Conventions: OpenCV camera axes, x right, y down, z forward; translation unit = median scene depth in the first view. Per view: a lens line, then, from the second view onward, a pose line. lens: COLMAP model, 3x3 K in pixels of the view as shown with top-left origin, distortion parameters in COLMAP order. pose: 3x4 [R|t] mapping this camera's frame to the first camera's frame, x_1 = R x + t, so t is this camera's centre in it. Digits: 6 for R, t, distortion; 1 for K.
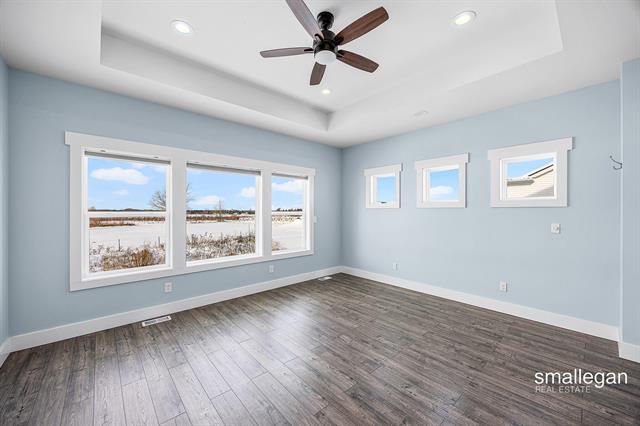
lens RADIAL K [[246.2, 0, 318.3], [0, 246.2, 211.8], [0, 0, 1]] dist [-0.003400, -0.000174]
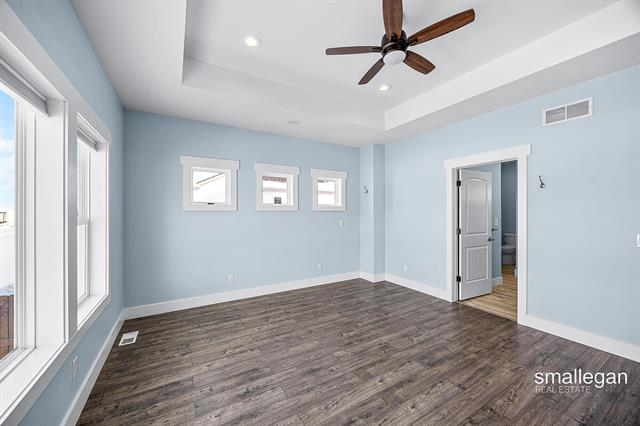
lens RADIAL K [[246.2, 0, 318.6], [0, 246.2, 213.1], [0, 0, 1]] dist [-0.003400, -0.000174]
pose [[0.194962, -0.001976, 0.980809, -0.615814], [0.007999, 0.999968, 0.000424, -0.006370], [-0.980778, 0.007762, 0.194972, 0.690202]]
